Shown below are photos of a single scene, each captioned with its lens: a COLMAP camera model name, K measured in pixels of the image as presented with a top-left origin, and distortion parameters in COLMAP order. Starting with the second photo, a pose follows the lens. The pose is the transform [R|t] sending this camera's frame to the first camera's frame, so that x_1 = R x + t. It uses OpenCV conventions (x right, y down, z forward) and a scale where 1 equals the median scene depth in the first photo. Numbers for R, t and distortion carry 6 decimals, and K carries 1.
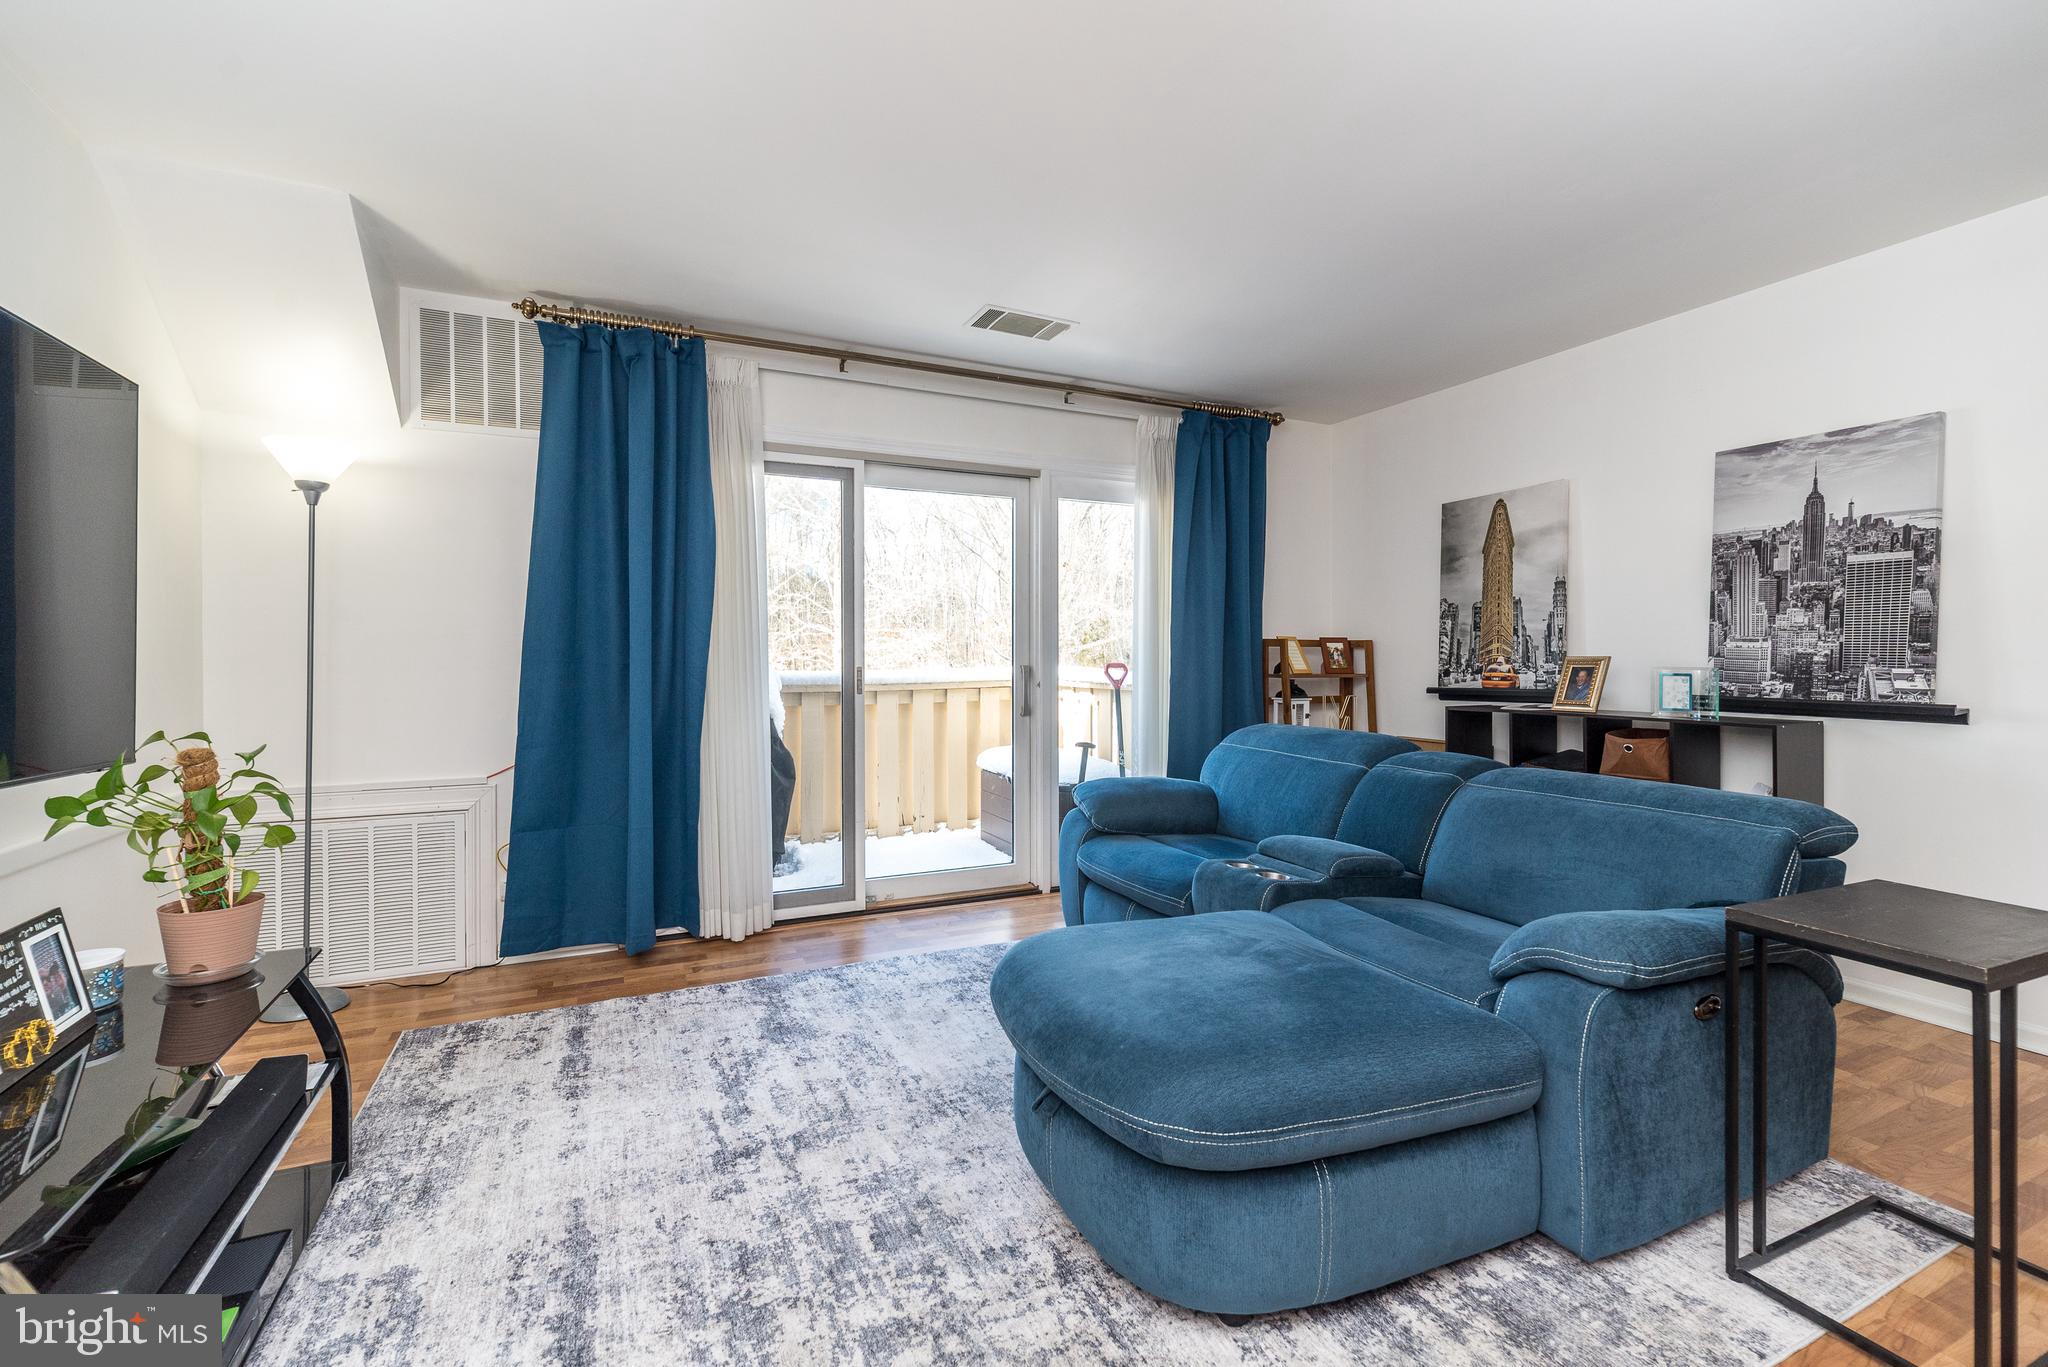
lens RADIAL K [[903.1, 0, 1037.6], [0, 903.1, 640.4], [0, 0, 1]] dist [0.004694, 0.000958]
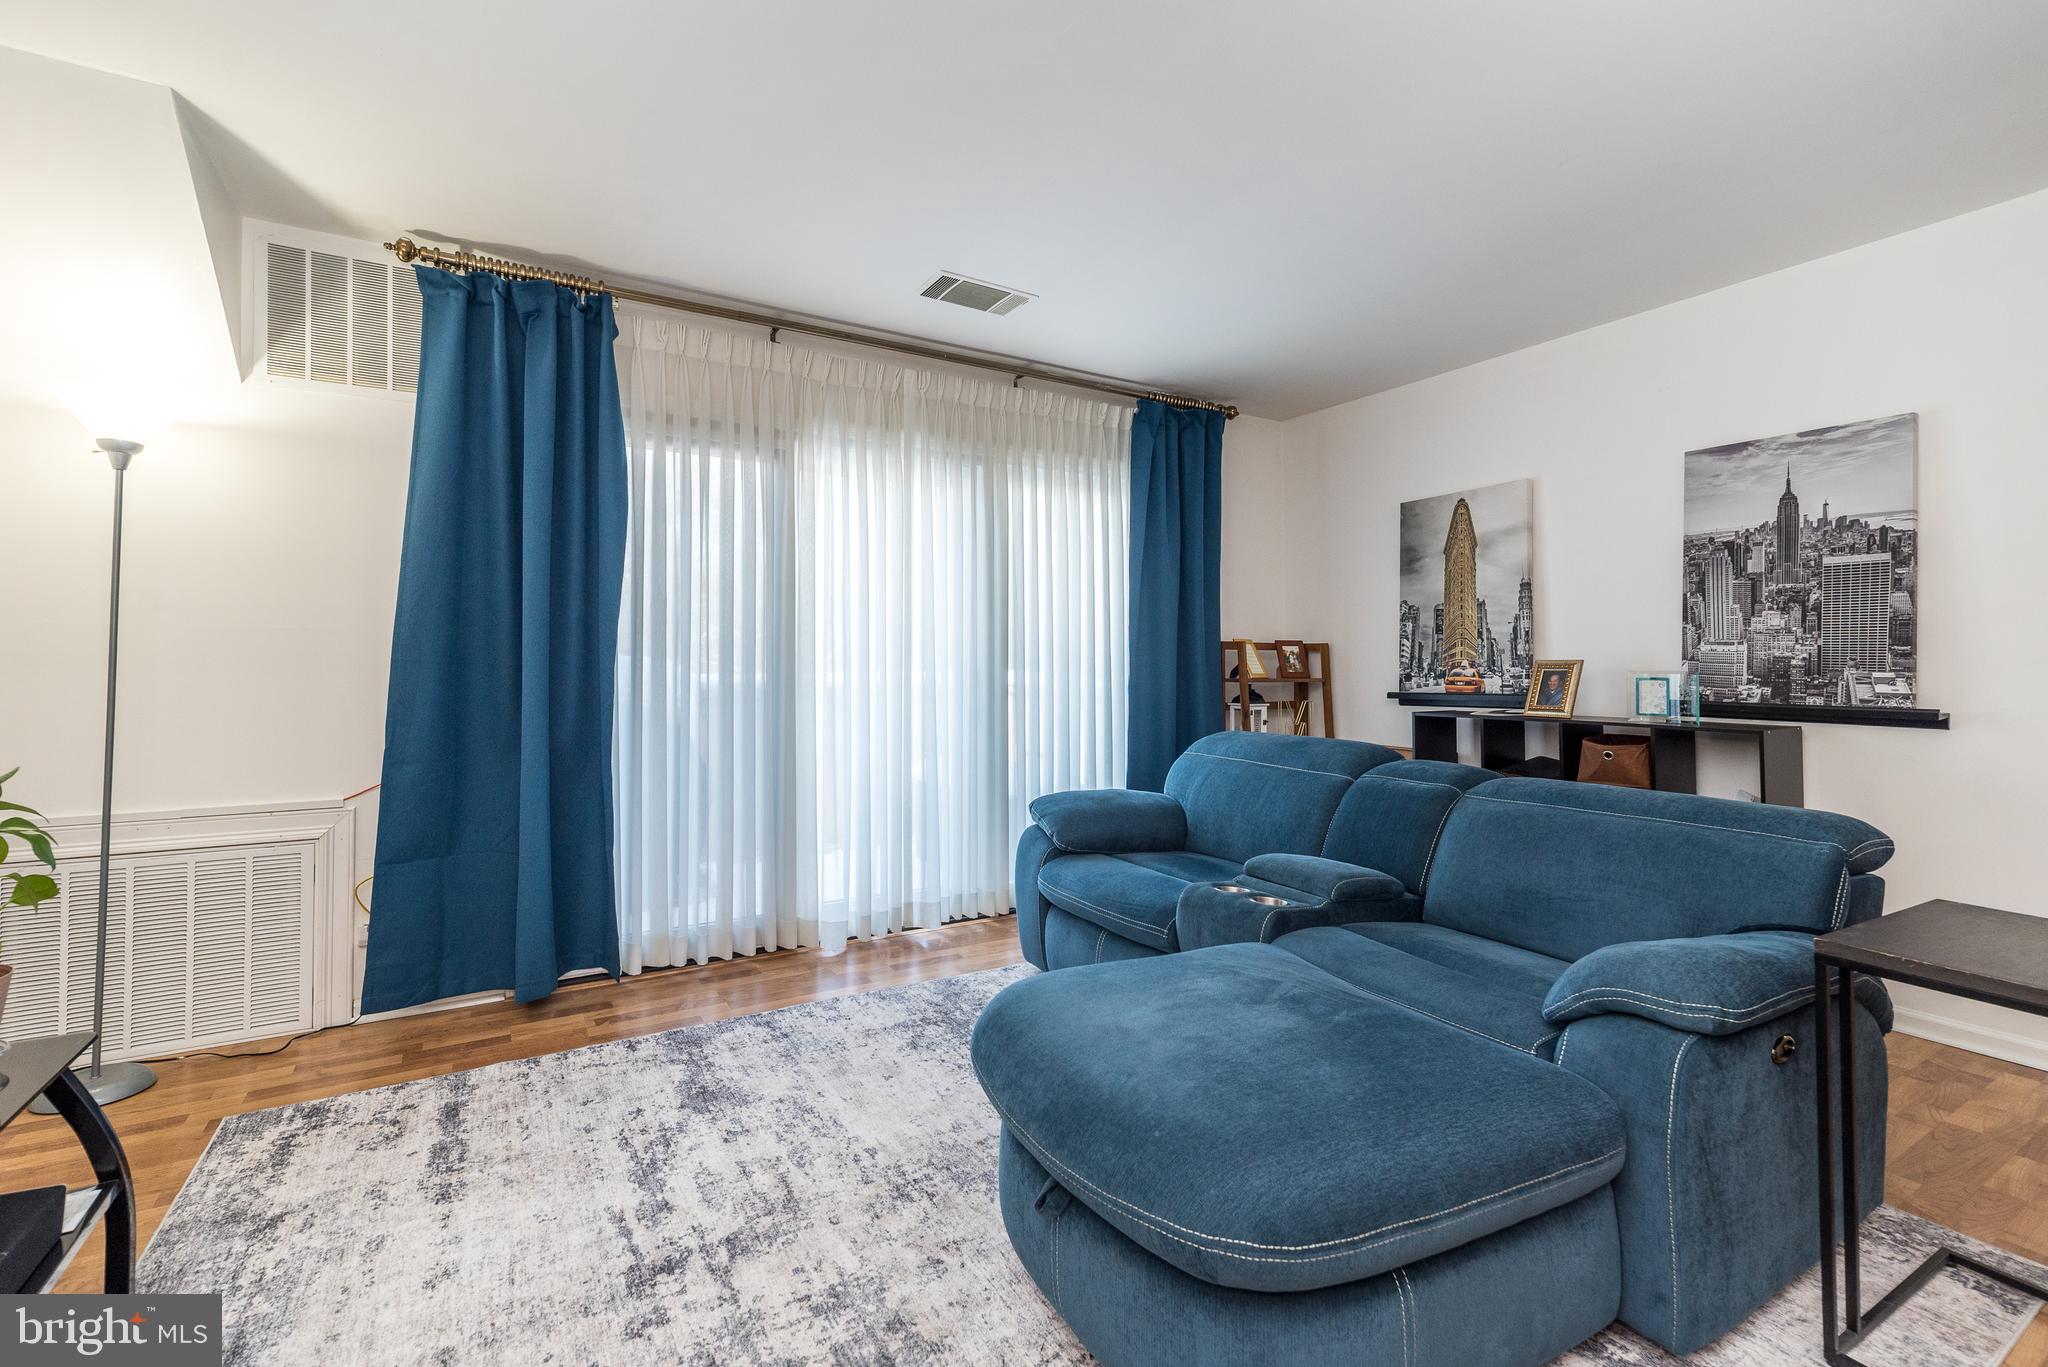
lens RADIAL K [[903.1, 0, 1031.8], [0, 903.1, 632.6], [0, 0, 1]] dist [0.004694, 0.000958]
pose [[0.995847, 0.005333, 0.090888, -0.058670], [-0.003936, 0.999871, -0.015541, 0.007878], [-0.090960, 0.015119, 0.995740, 0.121206]]
